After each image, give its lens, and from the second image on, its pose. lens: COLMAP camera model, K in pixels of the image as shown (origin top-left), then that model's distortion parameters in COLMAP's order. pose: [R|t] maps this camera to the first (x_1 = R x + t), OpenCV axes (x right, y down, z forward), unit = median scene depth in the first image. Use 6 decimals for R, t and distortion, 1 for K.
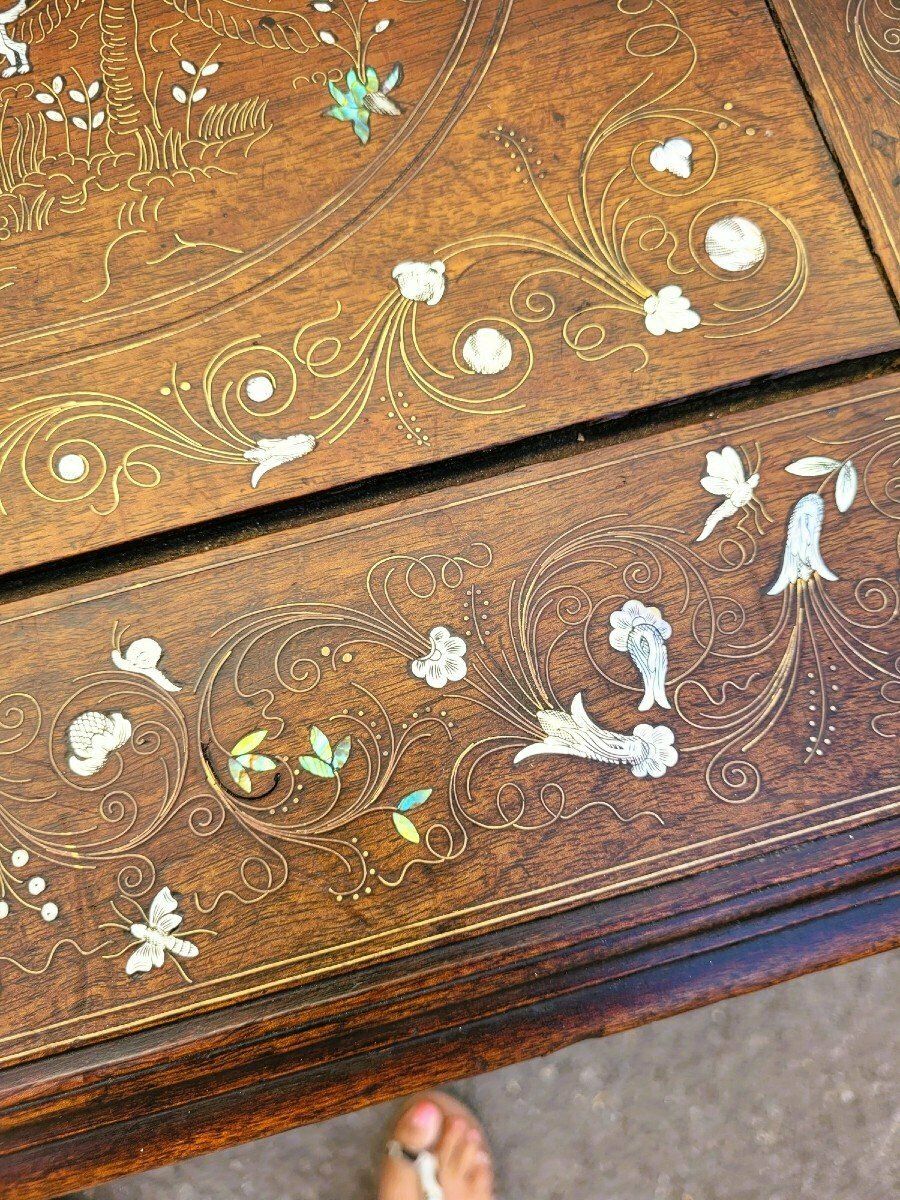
lens RADIAL K [[953.1, 0, 447.0], [0, 953.1, 589.1], [0, 0, 1]] dist [-0.035252, 0.016138]
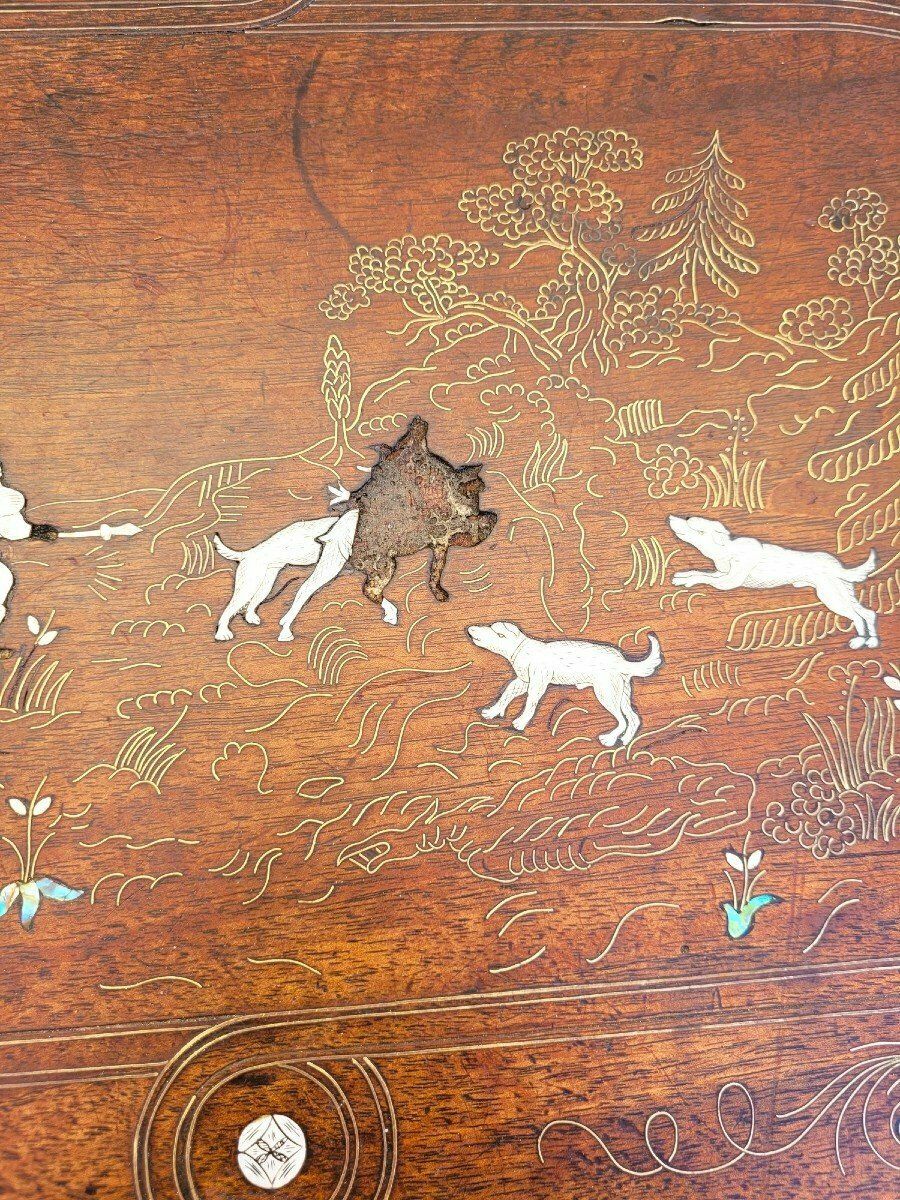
lens RADIAL K [[953.1, 0, 456.6], [0, 953.1, 604.8], [0, 0, 1]] dist [-0.035252, 0.016138]
pose [[0.977749, 0.209636, 0.007689, -0.950000], [-0.209568, 0.977755, -0.008782, -0.535316], [-0.009359, 0.006975, 0.999932, 0.049059]]
